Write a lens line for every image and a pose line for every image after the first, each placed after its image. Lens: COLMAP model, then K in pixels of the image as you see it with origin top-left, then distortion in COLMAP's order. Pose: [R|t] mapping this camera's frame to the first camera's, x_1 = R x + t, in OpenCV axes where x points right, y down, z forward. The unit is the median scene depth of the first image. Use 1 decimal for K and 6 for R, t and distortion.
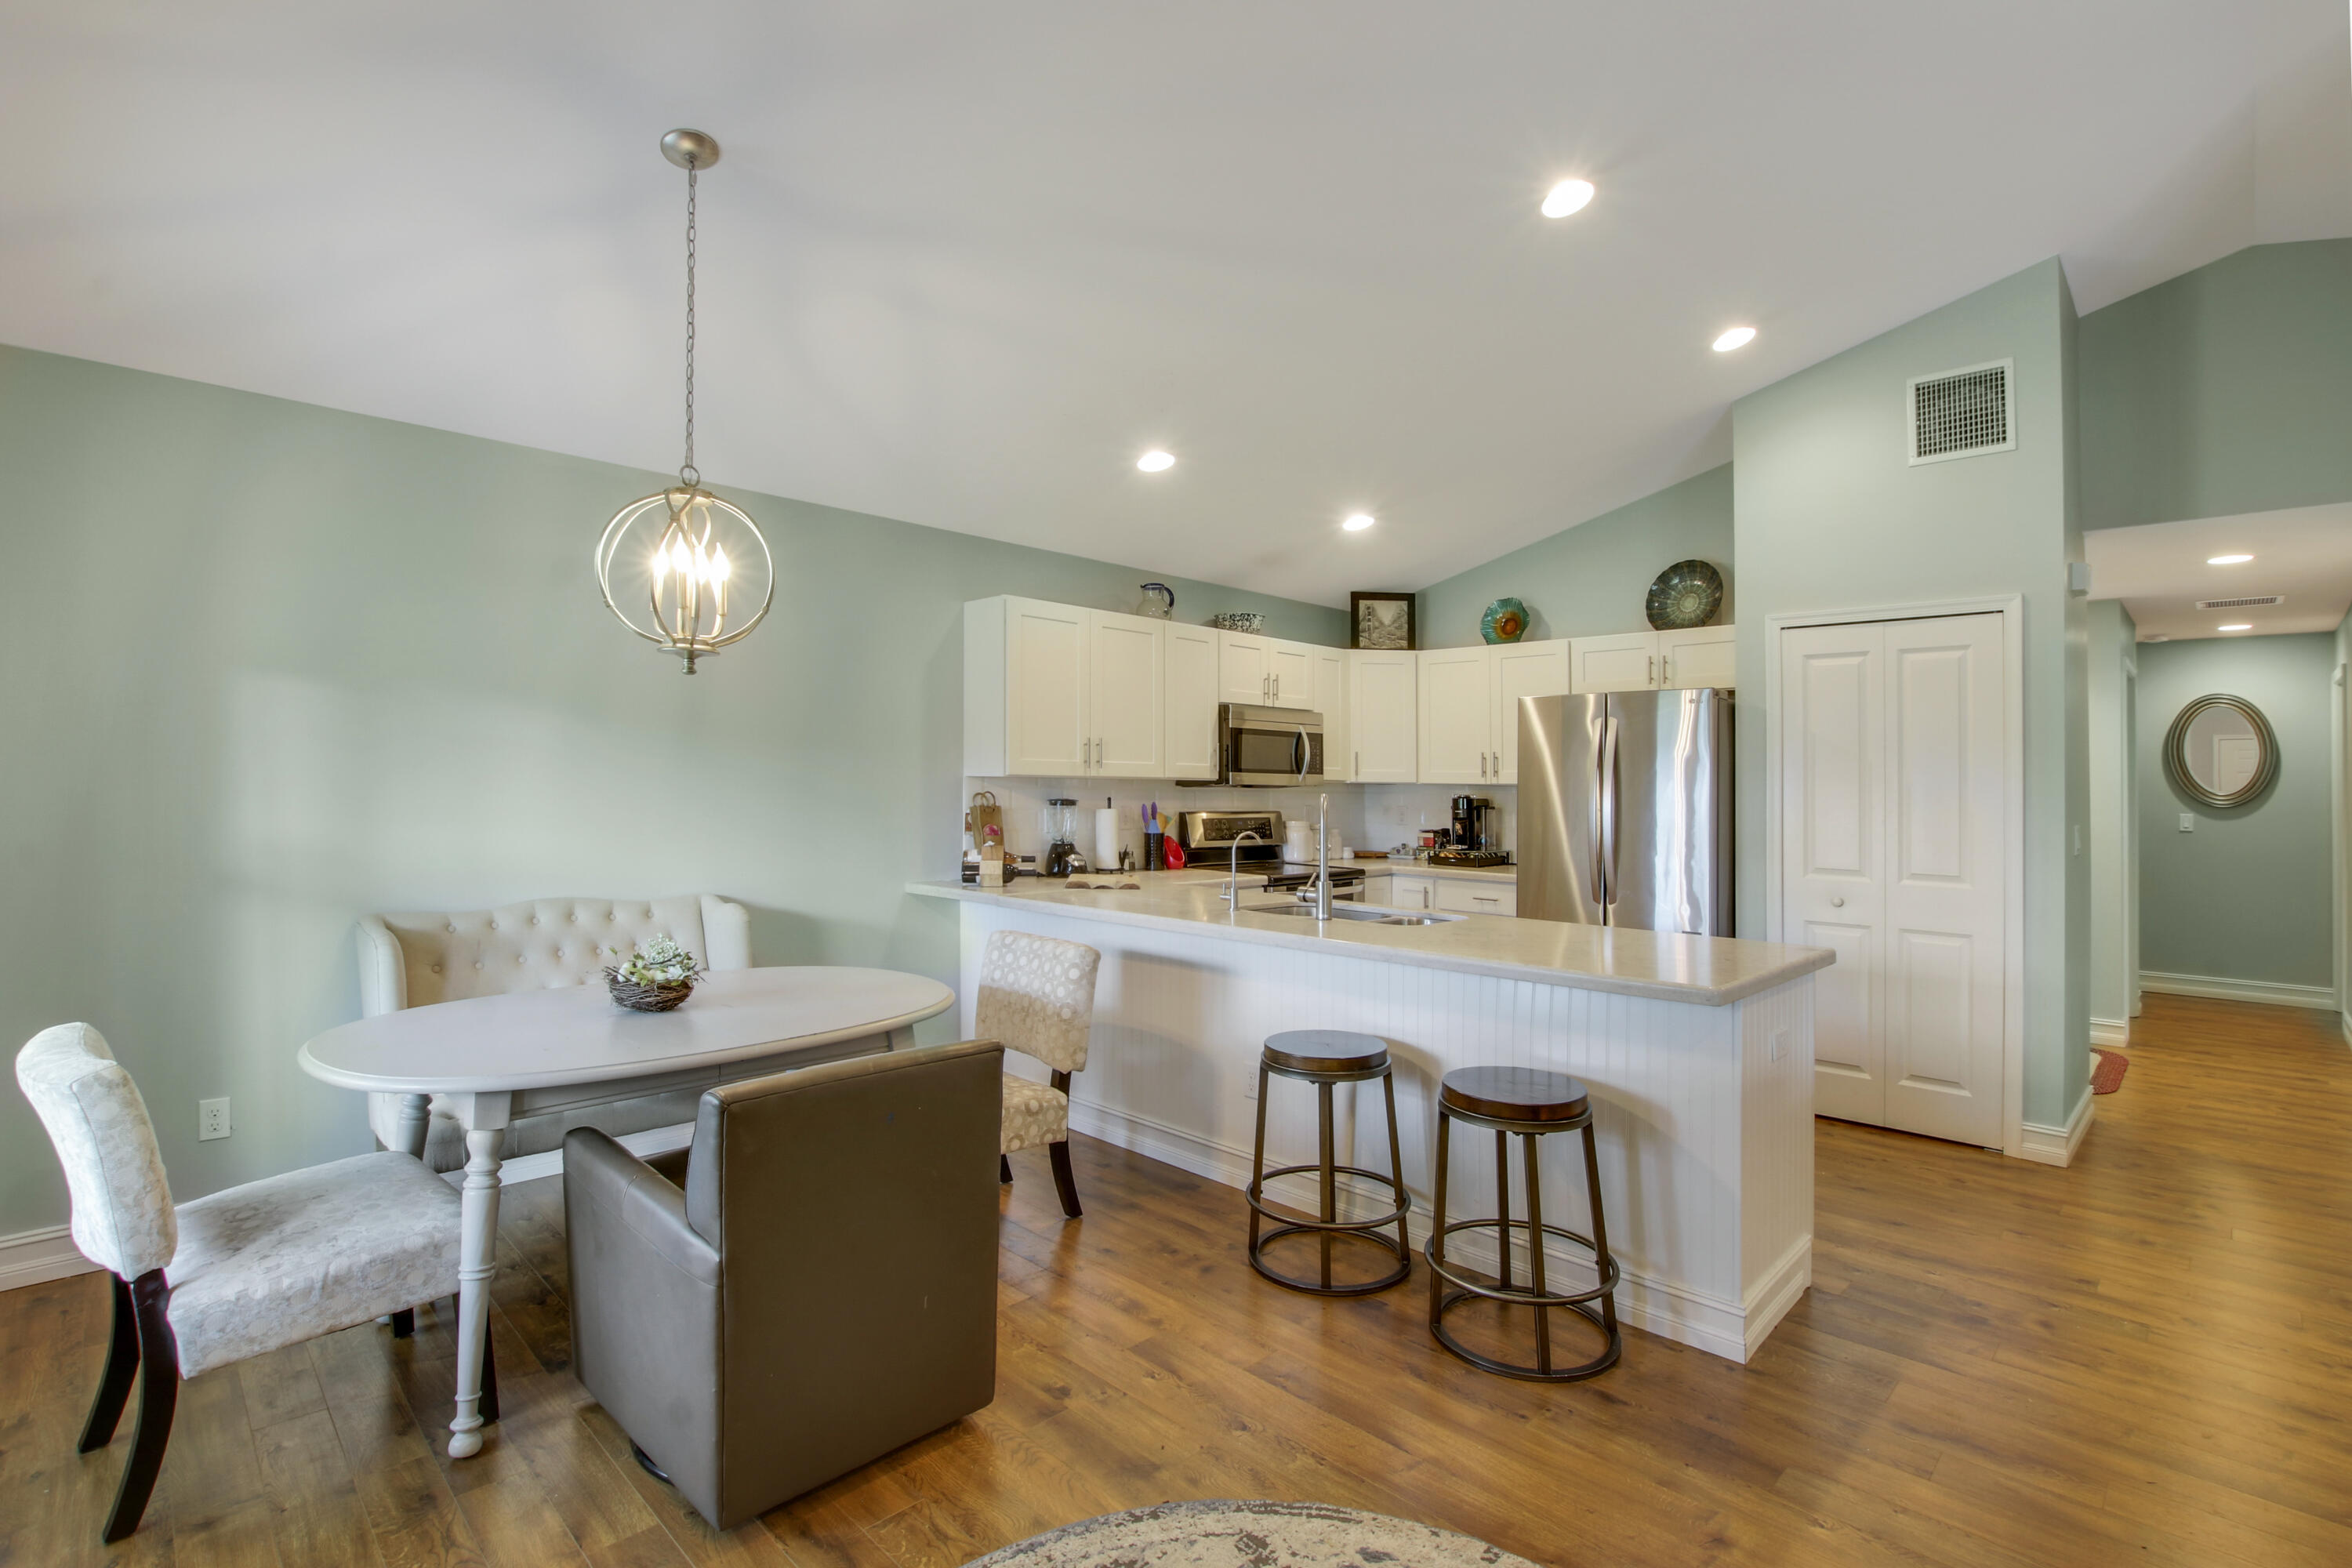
lens RADIAL K [[1090.0, 0, 1184.6], [0, 1090.0, 763.4], [0, 0, 1]] dist [-0.038231, 0.006642]
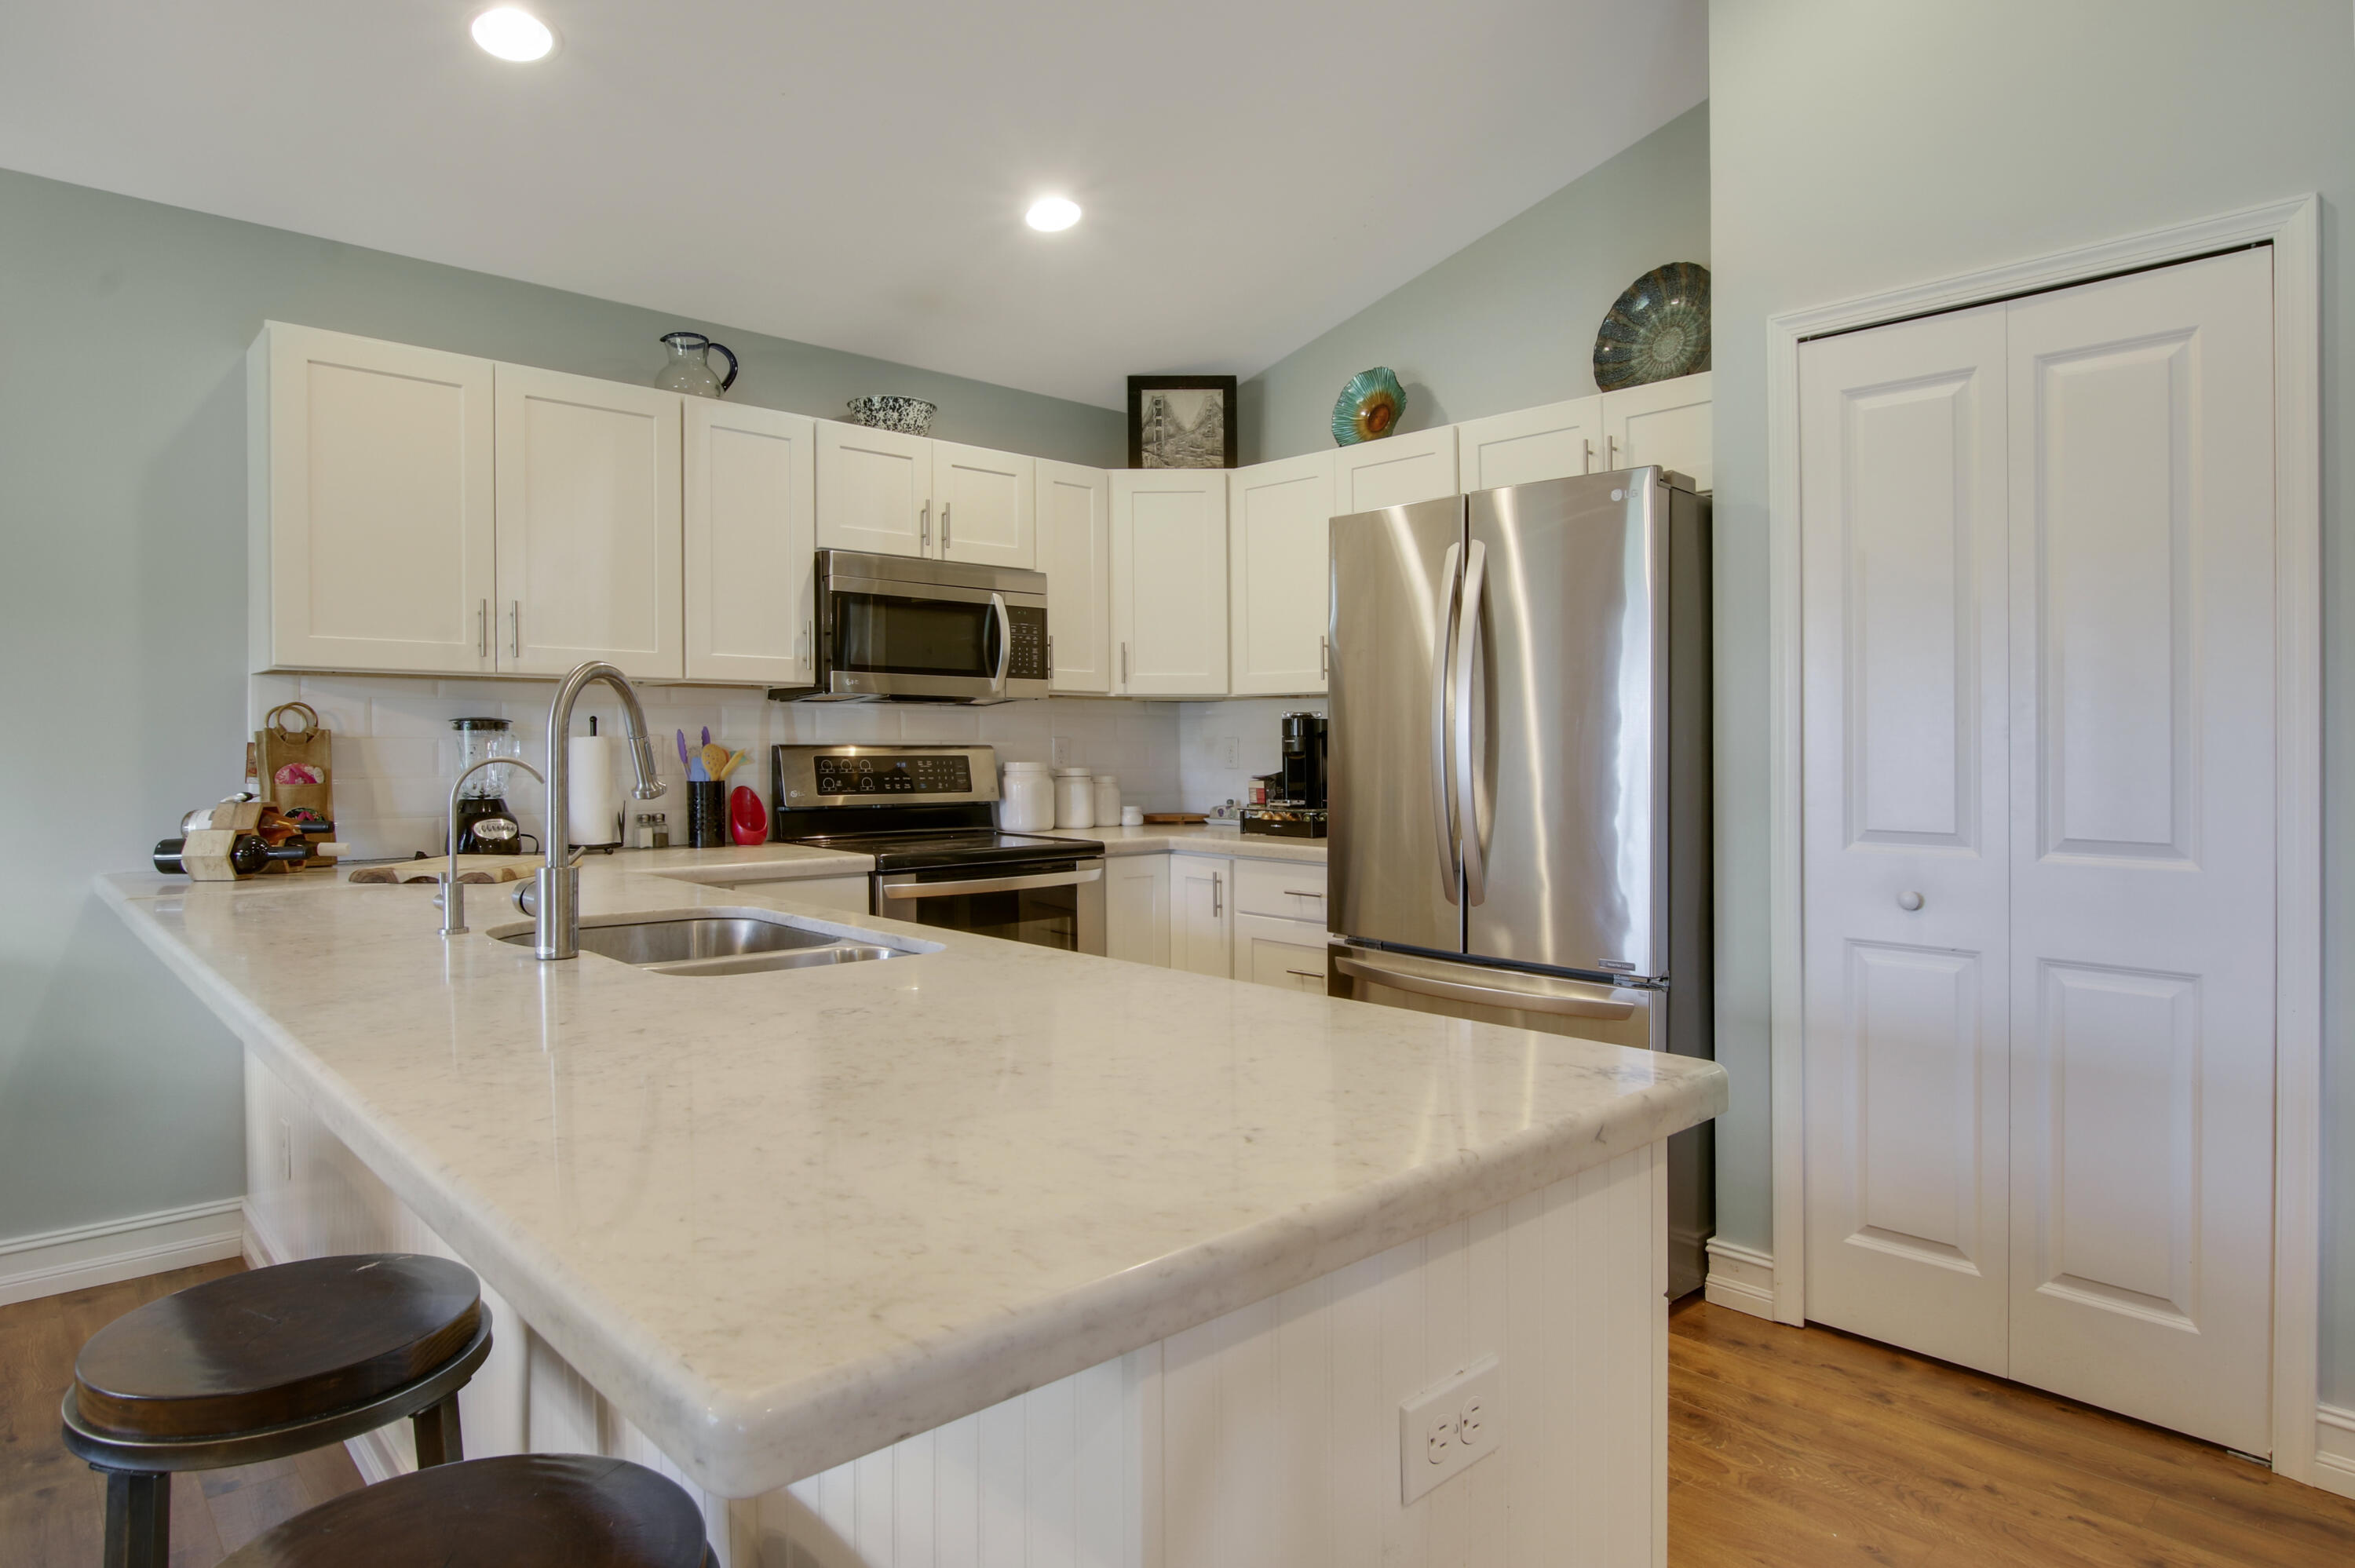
lens RADIAL K [[1336.3, 0, 1186.2], [0, 1336.3, 747.7], [0, 0, 1]] dist [-0.018561, 0.000523]
pose [[0.999296, -0.013041, -0.035170, 0.244501], [0.013801, 0.999674, 0.021463, 0.034908], [0.034879, -0.021934, 0.999151, 0.318404]]
